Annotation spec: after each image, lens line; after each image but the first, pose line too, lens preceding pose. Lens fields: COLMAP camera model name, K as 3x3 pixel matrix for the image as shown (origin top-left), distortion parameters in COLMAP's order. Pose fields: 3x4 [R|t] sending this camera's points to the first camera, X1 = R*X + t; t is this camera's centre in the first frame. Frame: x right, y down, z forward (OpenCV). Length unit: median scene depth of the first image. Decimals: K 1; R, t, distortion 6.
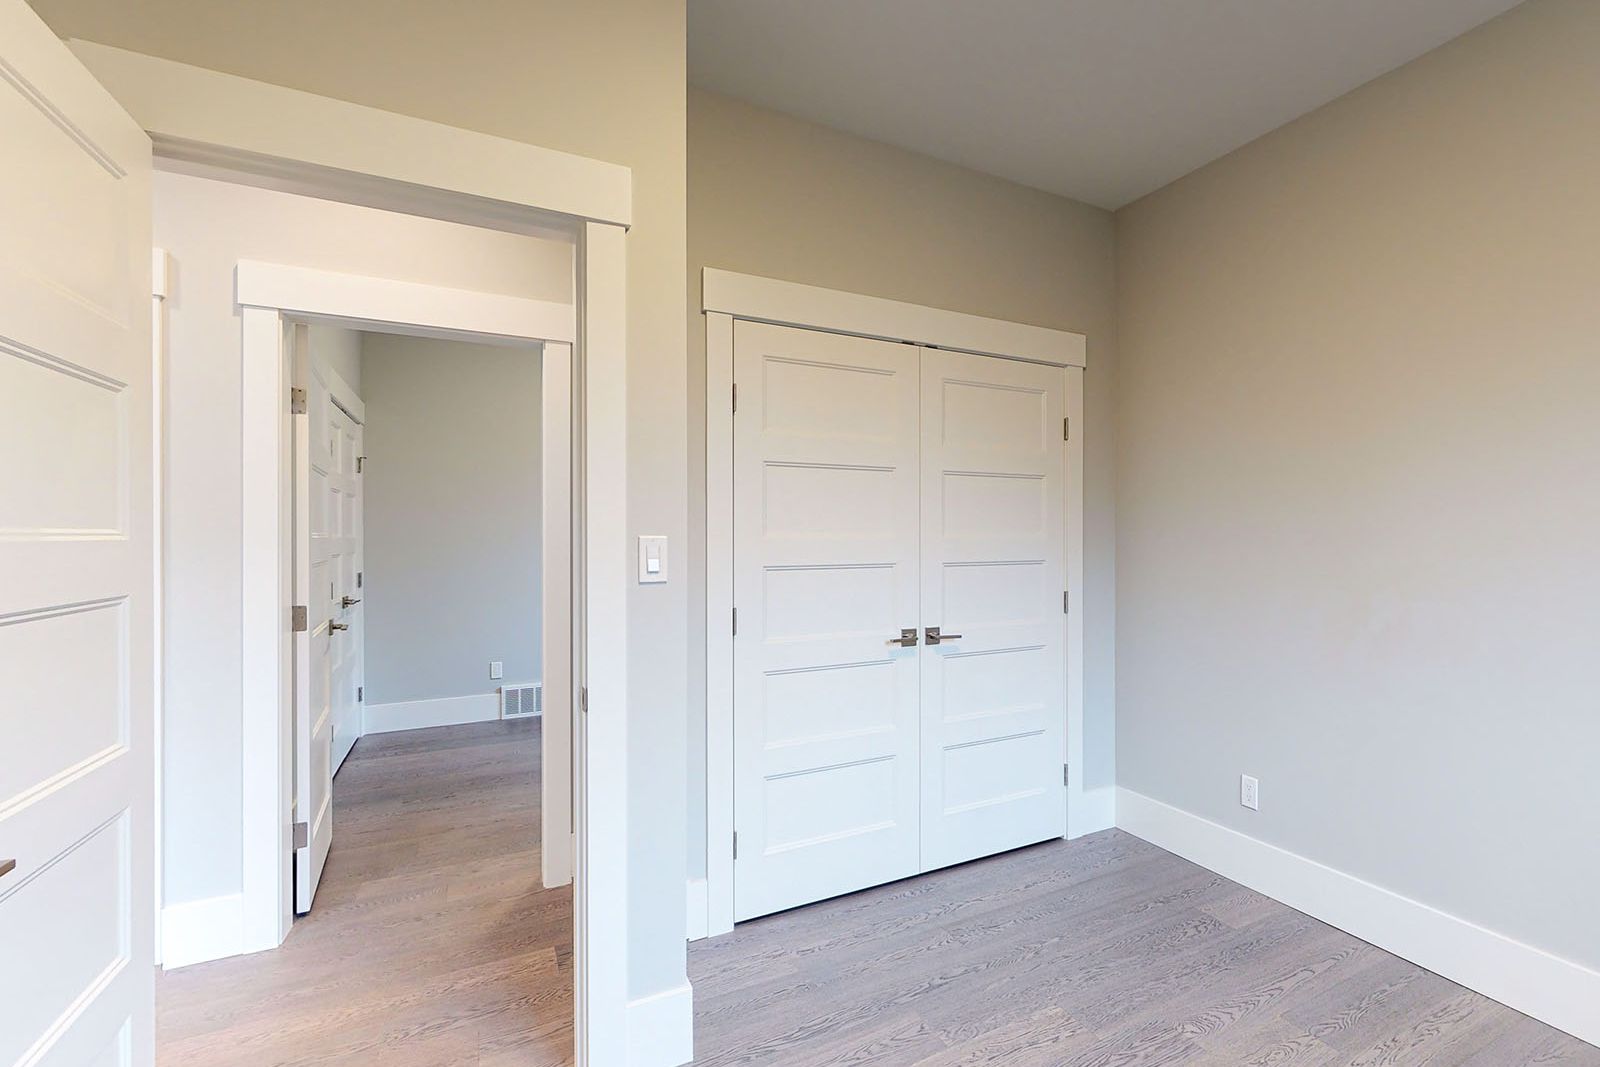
lens RADIAL K [[721.9, 0, 815.1], [0, 721.9, 534.1], [0, 0, 1]] dist [0.002049, -0.000036]
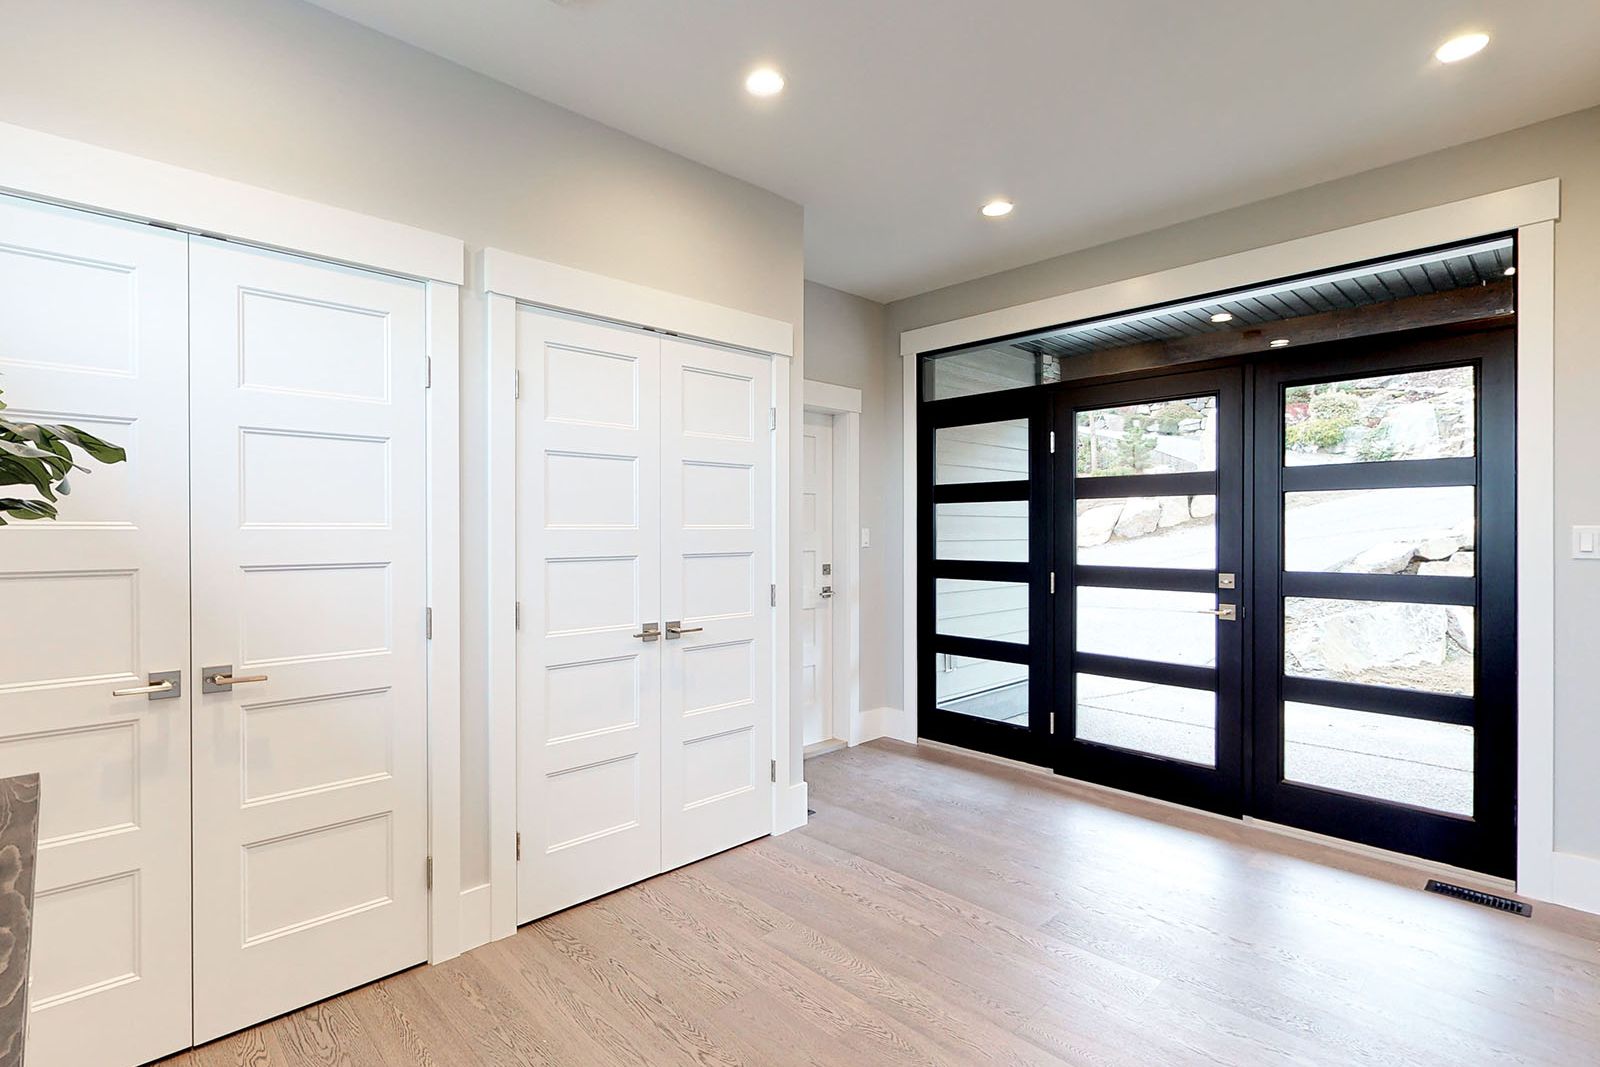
lens RADIAL K [[784.2, 0, 681.5], [0, 784.2, 526.7], [0, 0, 1]] dist [-0.000274, -0.000544]
pose [[0.976270, -0.000099, 0.216557, 0.422536], [-0.001025, 0.999987, 0.005078, -0.002021], [-0.216555, -0.005179, 0.976257, 0.220292]]
